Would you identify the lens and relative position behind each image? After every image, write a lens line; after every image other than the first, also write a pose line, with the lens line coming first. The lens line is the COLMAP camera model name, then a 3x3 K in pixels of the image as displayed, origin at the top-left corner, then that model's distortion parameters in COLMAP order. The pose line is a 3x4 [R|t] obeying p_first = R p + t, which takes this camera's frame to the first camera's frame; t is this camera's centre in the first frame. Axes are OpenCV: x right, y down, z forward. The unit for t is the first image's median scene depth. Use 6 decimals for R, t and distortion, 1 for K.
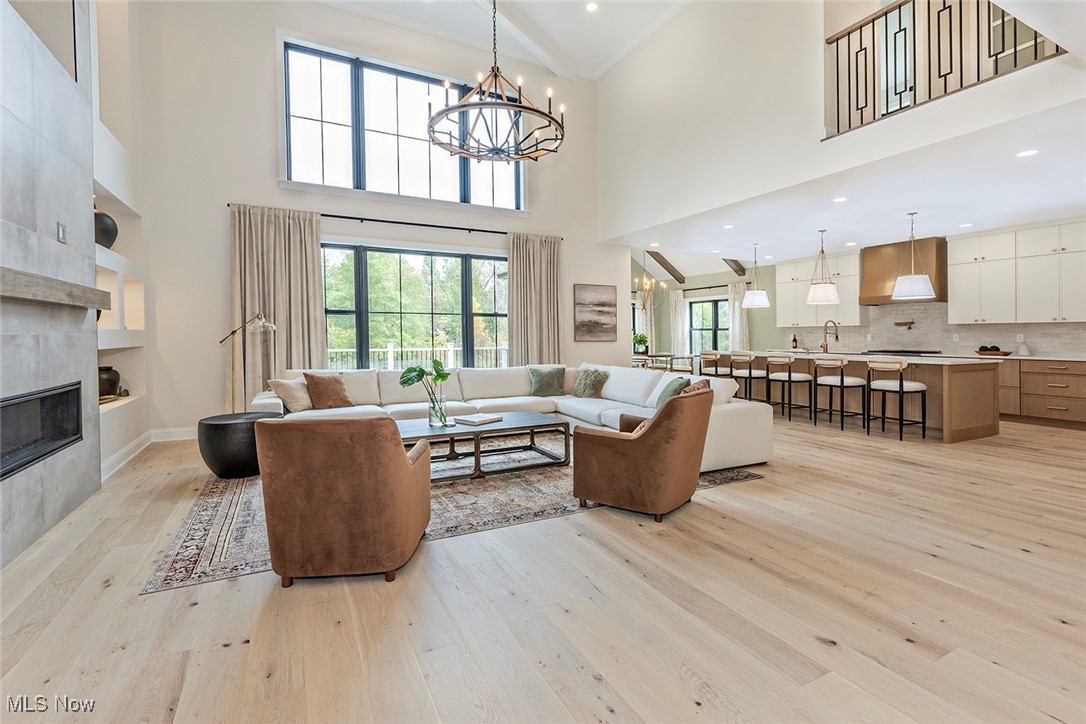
lens RADIAL K [[497.3, 0, 568.1], [0, 497.3, 342.4], [0, 0, 1]] dist [0.011243, 0.000116]
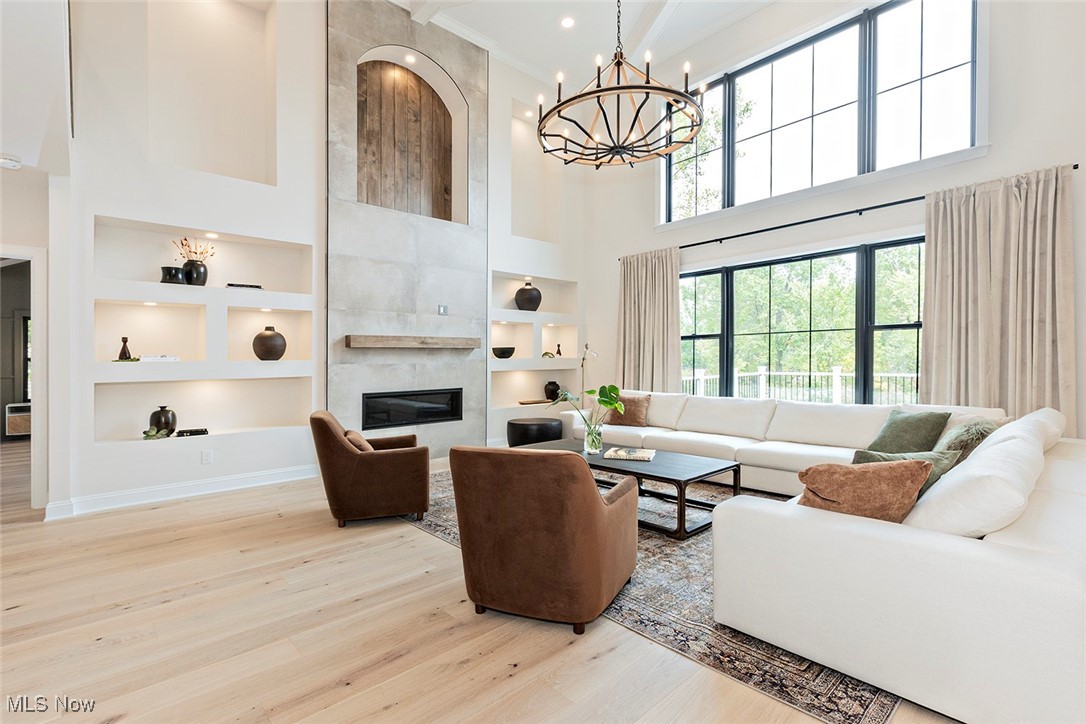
lens RADIAL K [[497.3, 0, 546.7], [0, 497.3, 364.6], [0, 0, 1]] dist [0.011243, 0.000116]
pose [[0.242621, 0.003132, -0.970116, 0.441494], [-0.001481, 0.999995, 0.002858, -0.006924], [0.970120, 0.000743, 0.242624, 0.434749]]
